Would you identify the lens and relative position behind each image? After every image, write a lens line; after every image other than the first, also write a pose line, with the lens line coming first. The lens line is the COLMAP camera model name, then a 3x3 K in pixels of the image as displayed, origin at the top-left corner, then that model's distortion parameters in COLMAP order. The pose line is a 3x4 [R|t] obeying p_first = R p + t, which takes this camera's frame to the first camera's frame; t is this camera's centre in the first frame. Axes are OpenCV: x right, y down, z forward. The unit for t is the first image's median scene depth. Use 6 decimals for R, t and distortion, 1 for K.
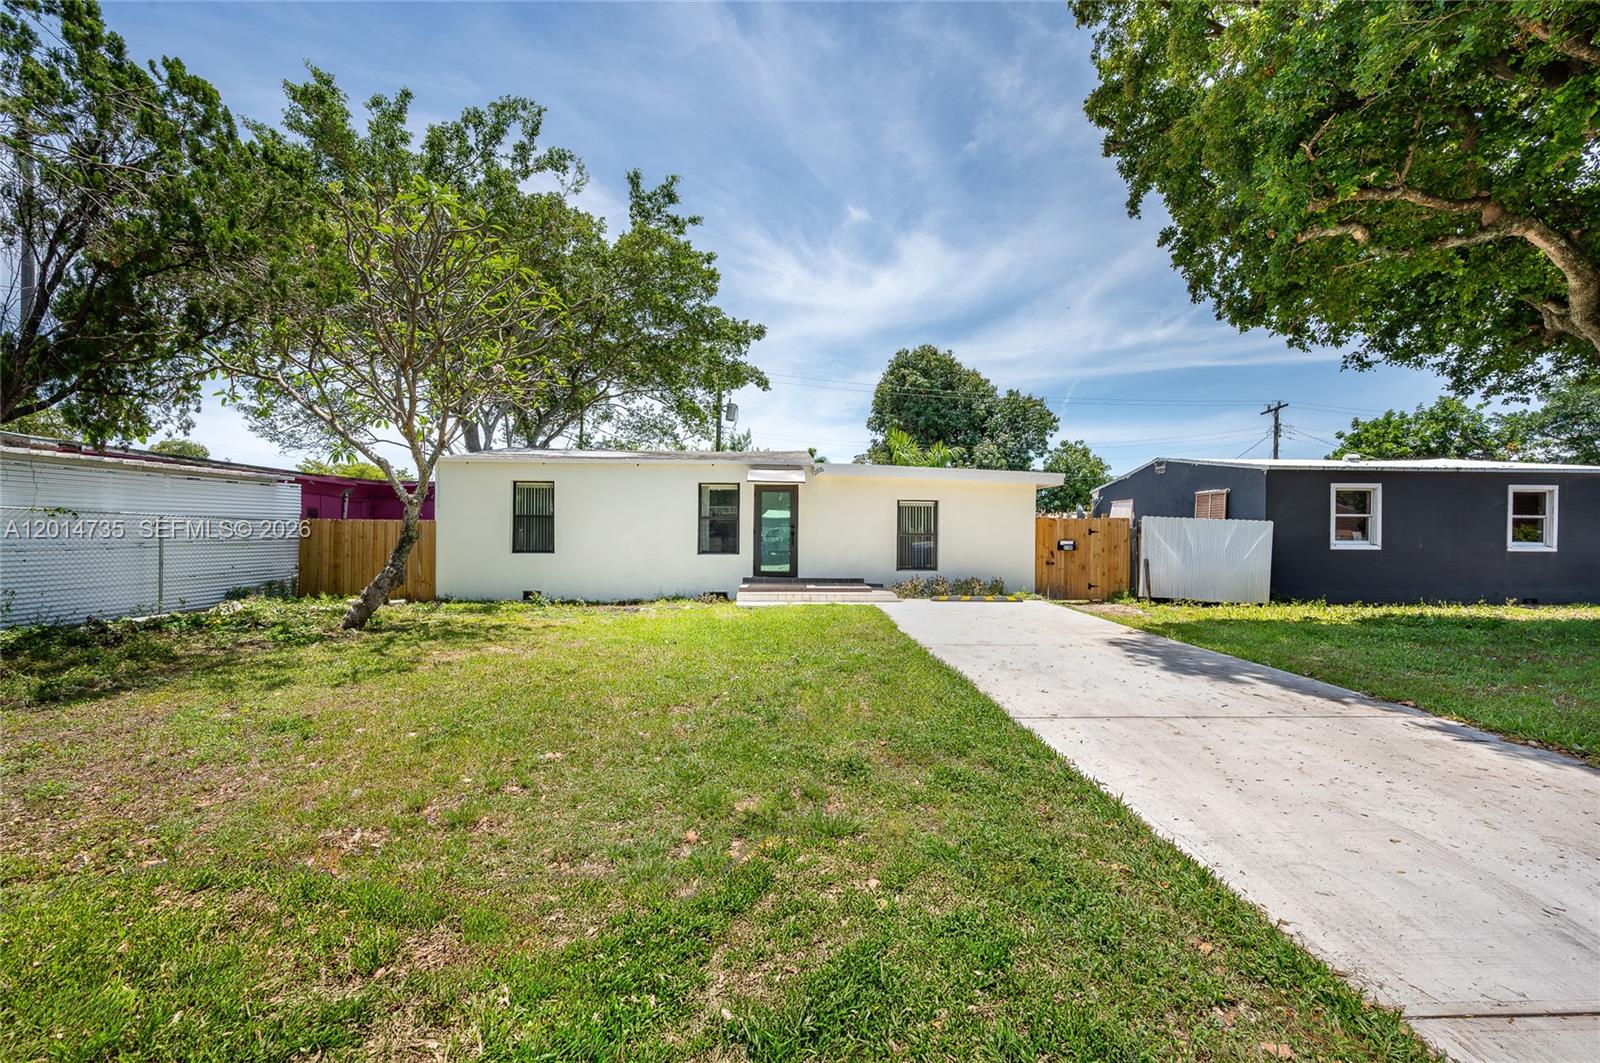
lens RADIAL K [[634.0, 0, 803.5], [0, 634.0, 532.4], [0, 0, 1]] dist [0.001579, -0.000552]
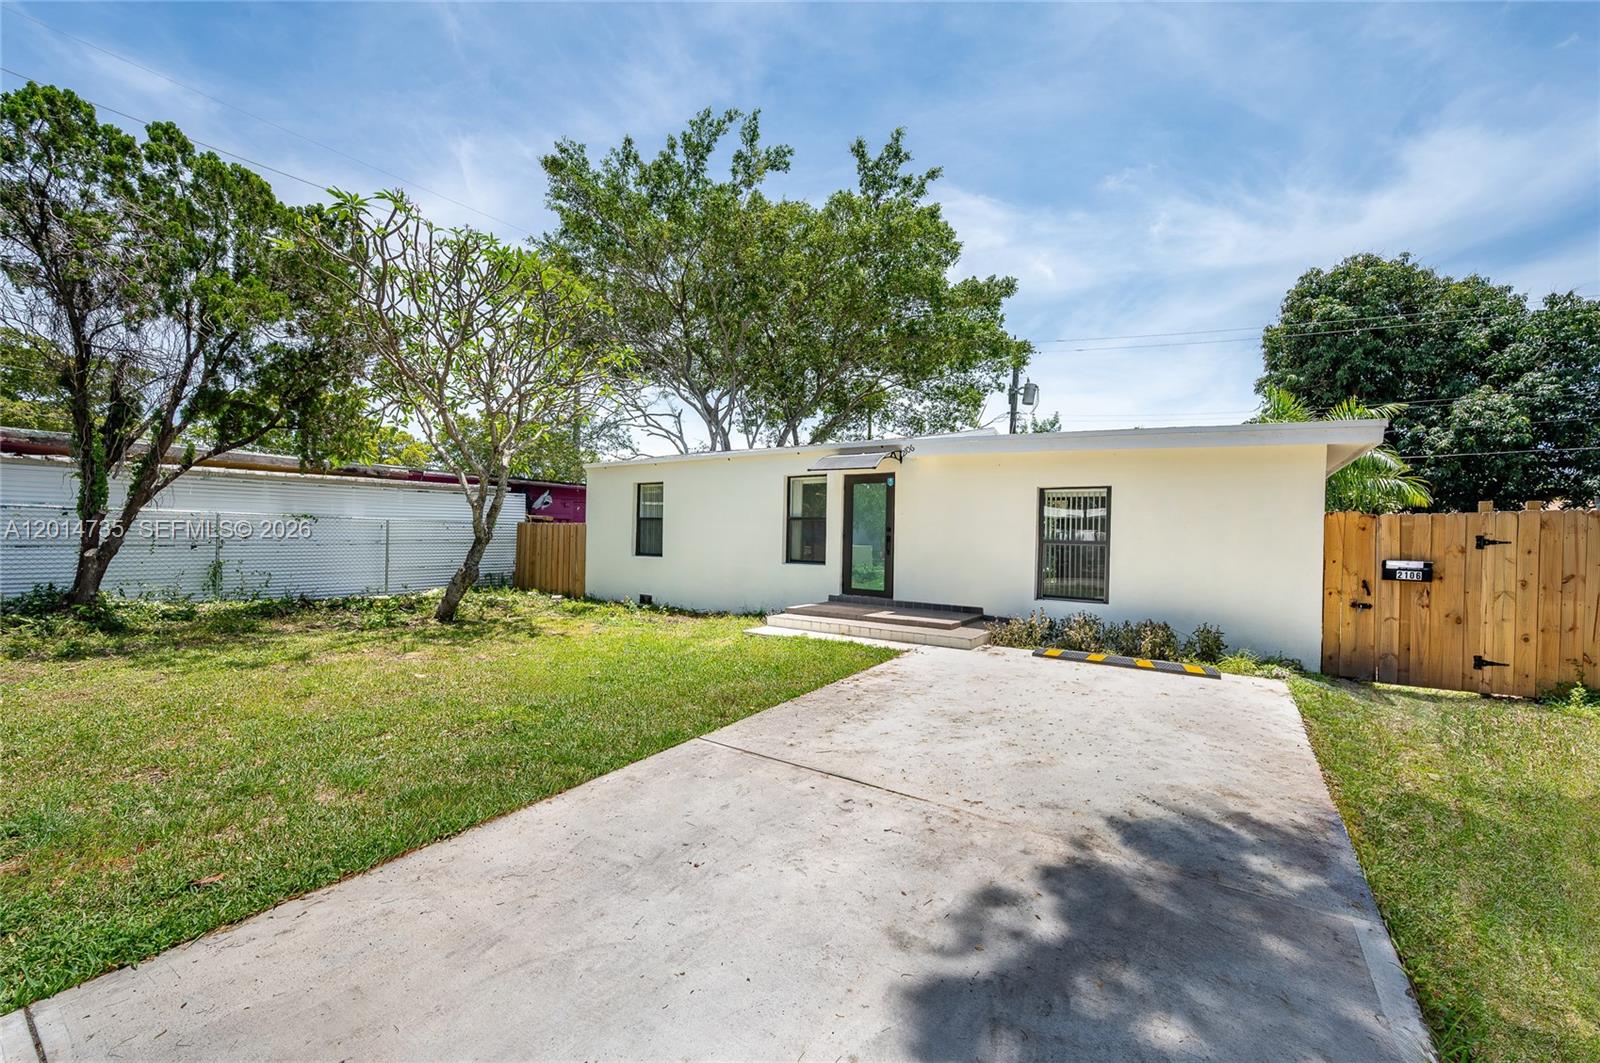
lens RADIAL K [[634.0, 0, 797.8], [0, 634.0, 530.7], [0, 0, 1]] dist [0.001579, -0.000552]
pose [[0.798435, 0.002443, -0.602076, 0.335853], [-0.009332, 0.999922, -0.008319, -0.000556], [0.602009, 0.012261, 0.798395, 0.352133]]
